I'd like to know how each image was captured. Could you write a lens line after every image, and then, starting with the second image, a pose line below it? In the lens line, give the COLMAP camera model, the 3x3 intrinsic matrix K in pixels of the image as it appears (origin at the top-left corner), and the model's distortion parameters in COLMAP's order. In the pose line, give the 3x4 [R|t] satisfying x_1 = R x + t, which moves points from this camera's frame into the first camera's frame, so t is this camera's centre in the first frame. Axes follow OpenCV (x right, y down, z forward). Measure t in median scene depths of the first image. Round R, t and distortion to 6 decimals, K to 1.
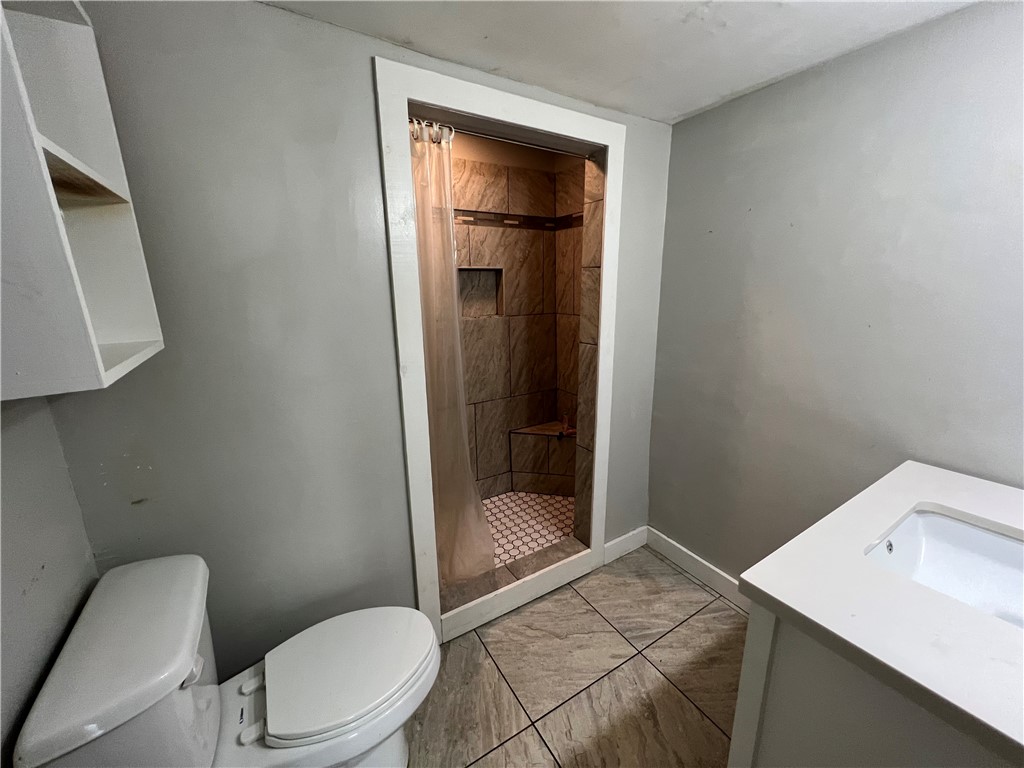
lens RADIAL K [[408.6, 0, 513.7], [0, 408.6, 381.9], [0, 0, 1]] dist [0.000437, -0.000176]
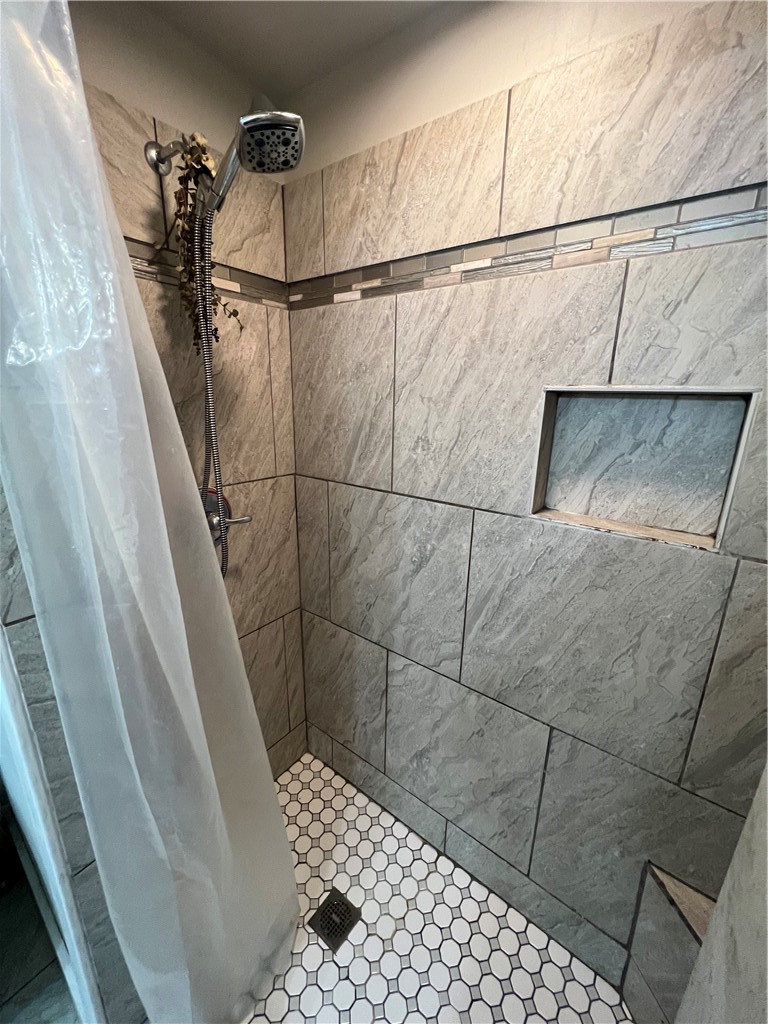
lens RADIAL K [[408.6, 0, 384.3], [0, 408.6, 509.9], [0, 0, 1]] dist [0.000437, -0.000176]
pose [[0.348868, 0.271359, -0.897026, 0.159120], [-0.250083, 0.949410, 0.189944, -0.195557], [0.903189, 0.158066, 0.399081, 0.688771]]
